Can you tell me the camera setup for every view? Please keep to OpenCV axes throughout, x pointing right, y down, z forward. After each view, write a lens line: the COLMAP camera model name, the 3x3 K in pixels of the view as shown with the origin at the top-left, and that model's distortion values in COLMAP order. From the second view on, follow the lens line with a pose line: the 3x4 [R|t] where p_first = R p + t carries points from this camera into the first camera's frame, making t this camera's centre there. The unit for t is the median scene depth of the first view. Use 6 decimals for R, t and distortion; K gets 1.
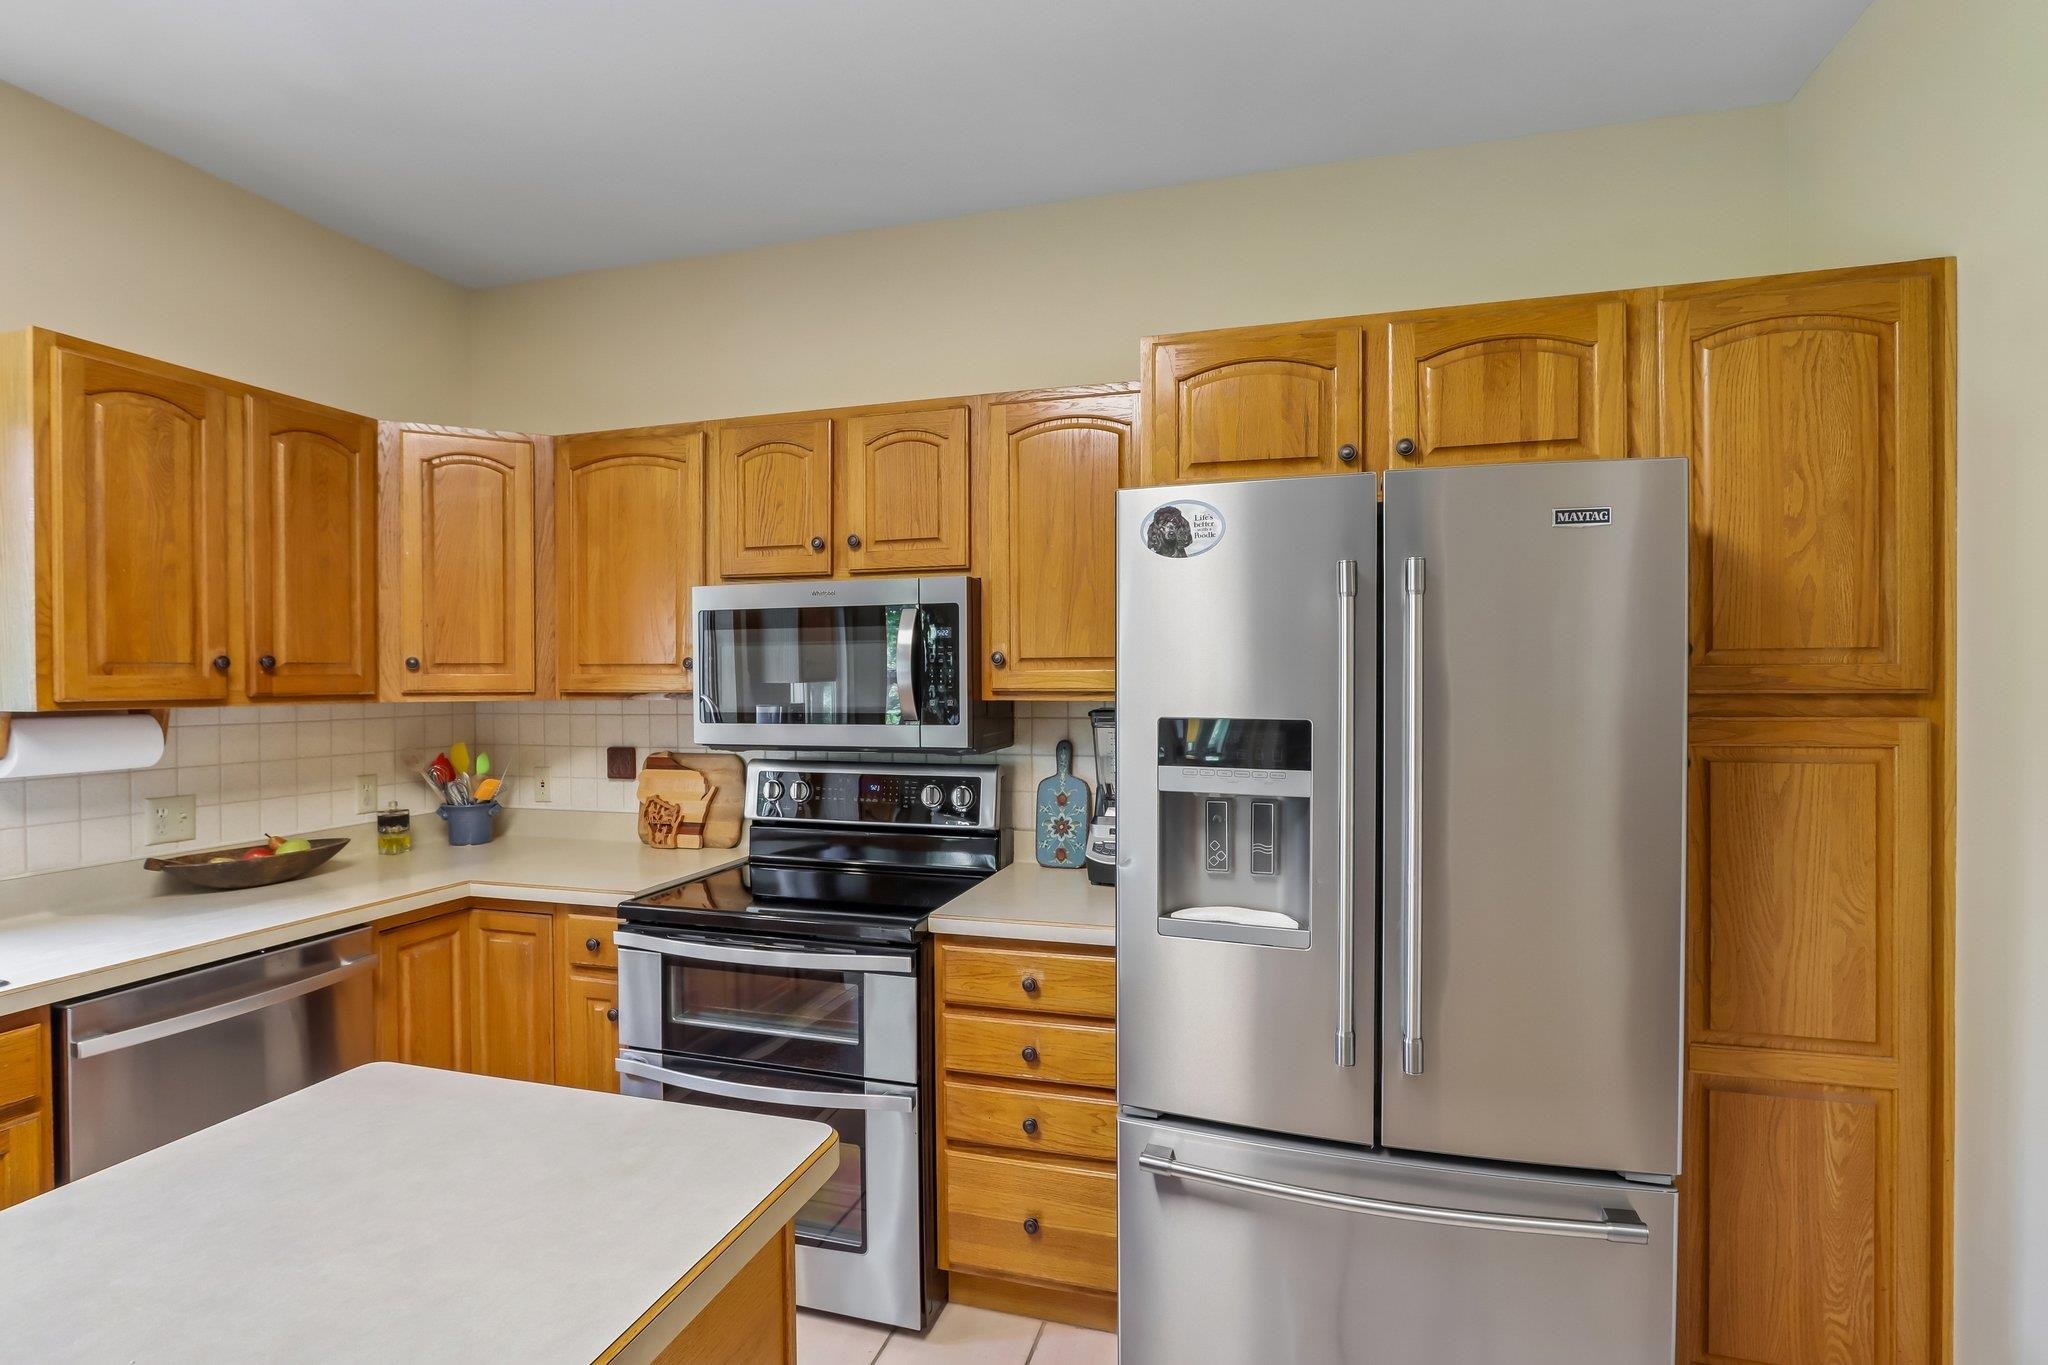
lens RADIAL K [[1015.1, 0, 1025.0], [0, 1015.1, 683.9], [0, 0, 1]] dist [-0.022664, 0.002029]
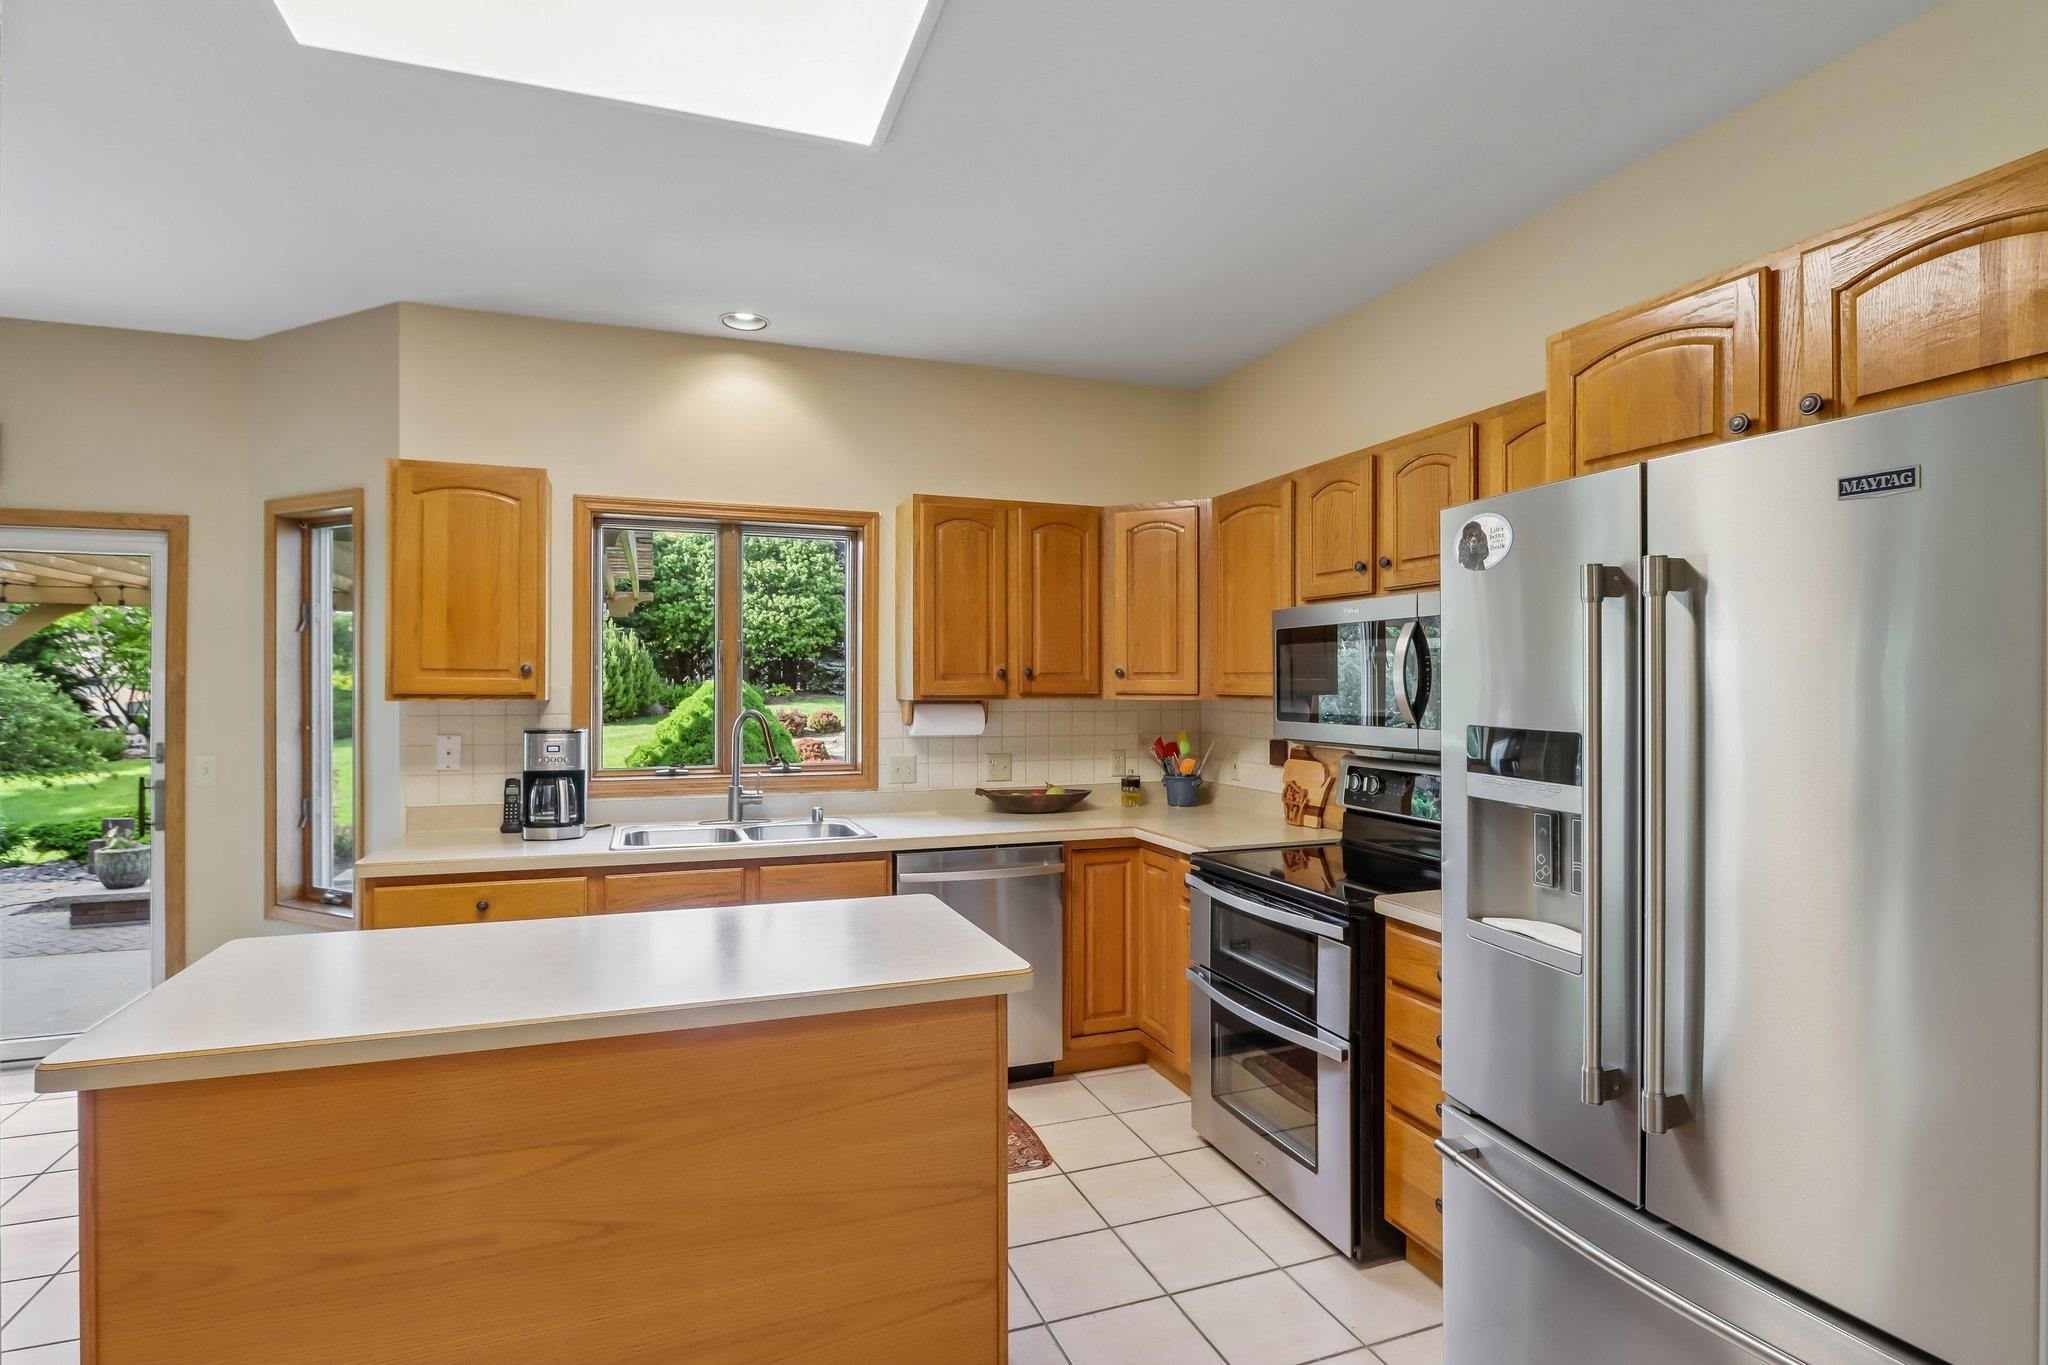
lens RADIAL K [[1015.1, 0, 990.4], [0, 1015.1, 689.6], [0, 0, 1]] dist [-0.022664, 0.002029]
pose [[0.586007, 0.010318, -0.810241, 0.502755], [-0.008377, 0.999943, 0.006675, -0.004646], [0.810263, 0.002876, 0.586059, 0.000099]]
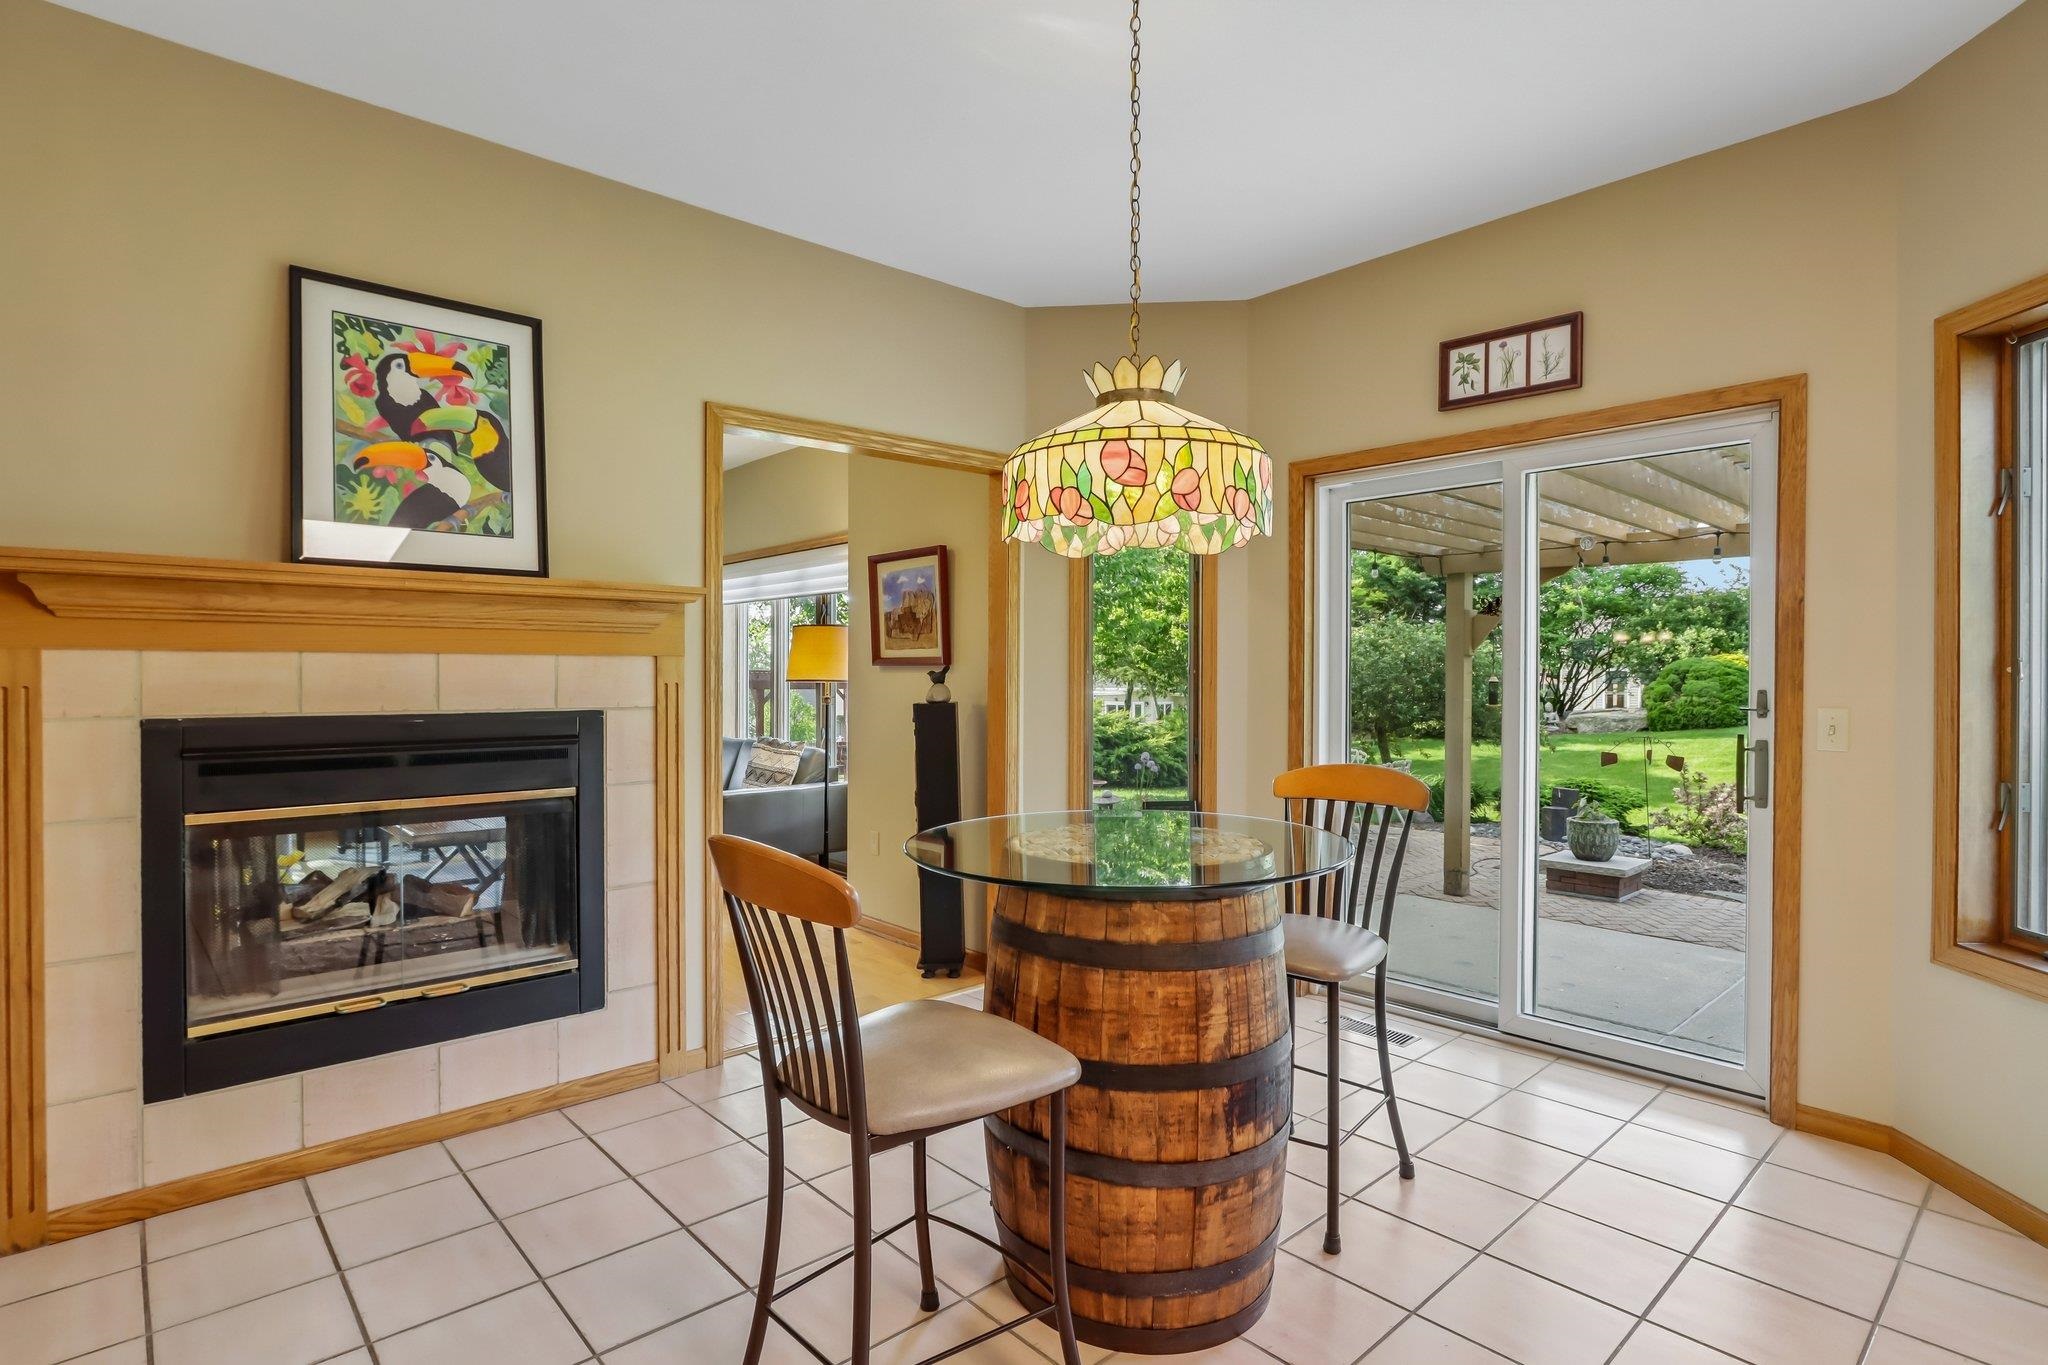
lens RADIAL K [[1015.1, 0, 1015.8], [0, 1015.1, 676.2], [0, 0, 1]] dist [-0.022664, 0.002029]
pose [[-0.518137, 0.006037, -0.855276, -0.061112], [-0.003101, 0.999955, 0.008936, 0.074147], [0.855292, 0.007282, -0.518095, -0.264595]]
